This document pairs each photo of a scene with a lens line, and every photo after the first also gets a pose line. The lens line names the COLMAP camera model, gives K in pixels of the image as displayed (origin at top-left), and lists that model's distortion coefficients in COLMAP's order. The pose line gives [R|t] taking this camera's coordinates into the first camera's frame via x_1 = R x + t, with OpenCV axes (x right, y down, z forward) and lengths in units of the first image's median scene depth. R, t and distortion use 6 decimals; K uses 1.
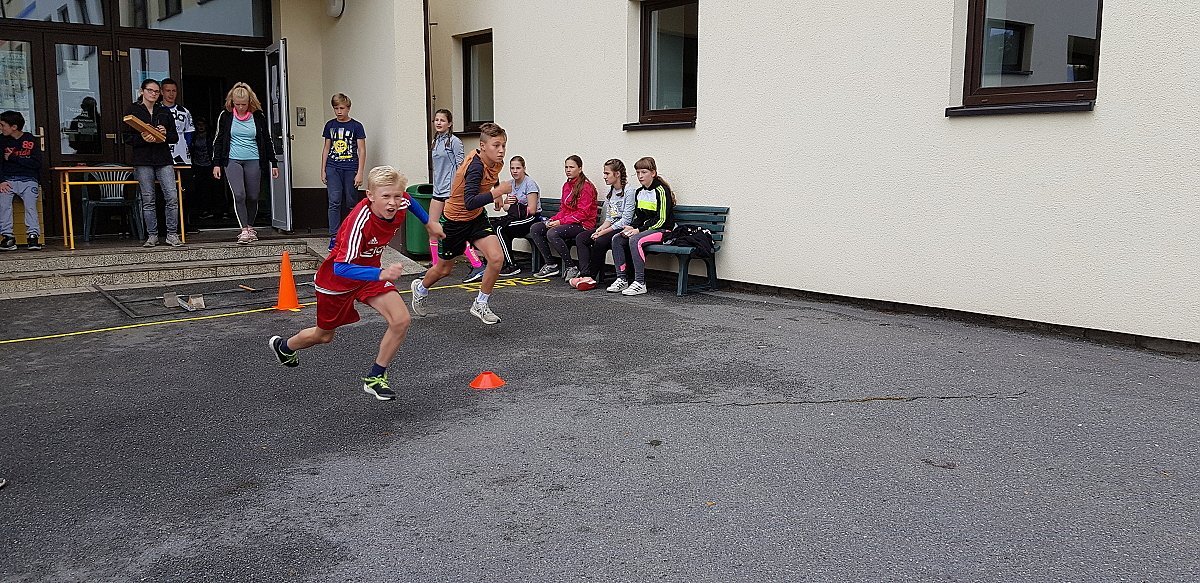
lens RADIAL K [[941.2, 0, 599.1], [0, 941.2, 270.1], [0, 0, 1]] dist [0.032099, -0.073572]
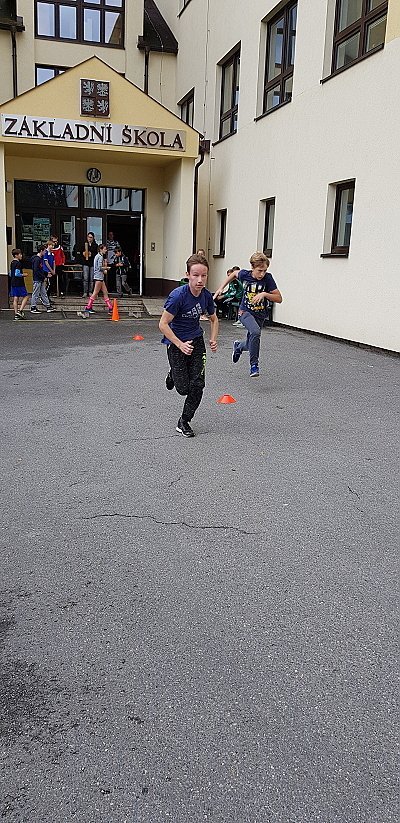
lens RADIAL K [[606.8, 0, 200.8], [0, 606.8, 412.6], [0, 0, 1]] dist [0.001531, -0.001303]
pose [[0.924174, 0.128131, -0.359841, 0.481222], [-0.087157, 0.987945, 0.127939, 0.050557], [0.371896, -0.086875, 0.924200, -0.473847]]
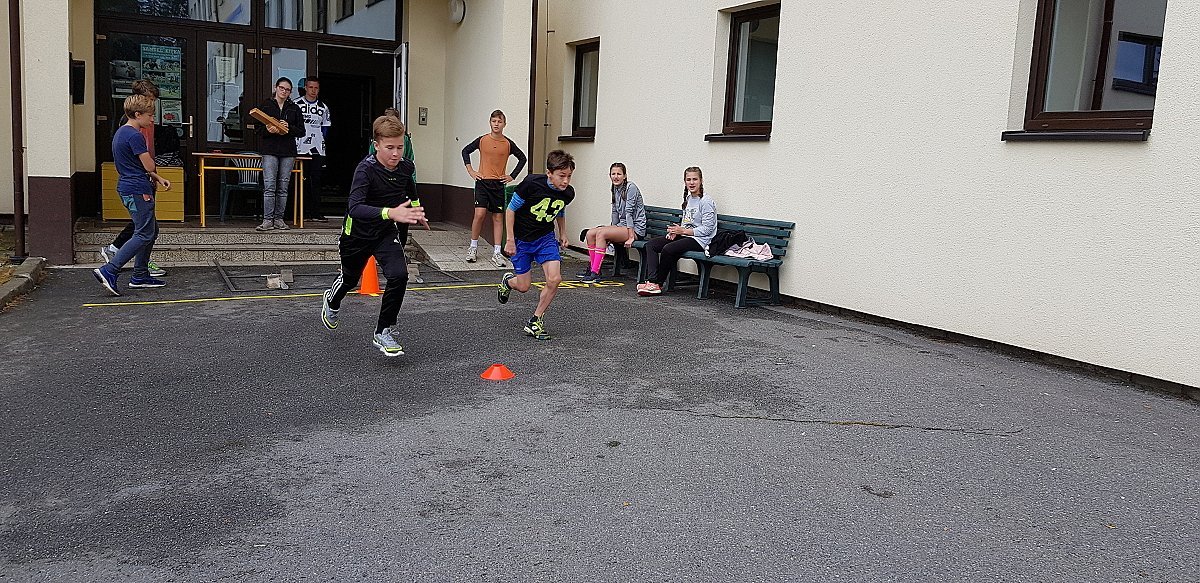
lens RADIAL K [[940.0, 0, 597.6], [0, 940.0, 270.9], [0, 0, 1]] dist [0.006534, -0.005806]
pose [[0.982187, 0.066457, -0.175760, 0.094040], [-0.067513, 0.997718, -0.000024, -0.001787], [0.175358, 0.011890, 0.984433, -0.007409]]
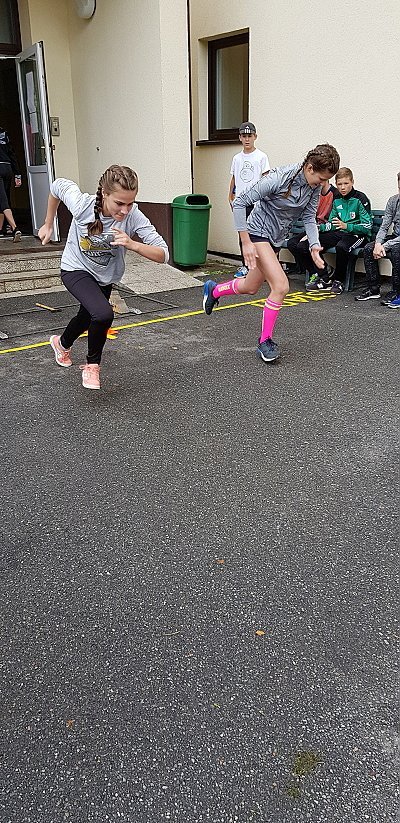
lens RADIAL K [[645.5, 0, 200.7], [0, 645.5, 411.3], [0, 0, 1]] dist [0.032099, -0.073572]
pose [[0.999963, -0.007458, -0.004215, -0.189873], [0.008252, 0.970698, 0.240162, -0.034250], [0.002300, -0.240188, 0.970724, 0.284307]]
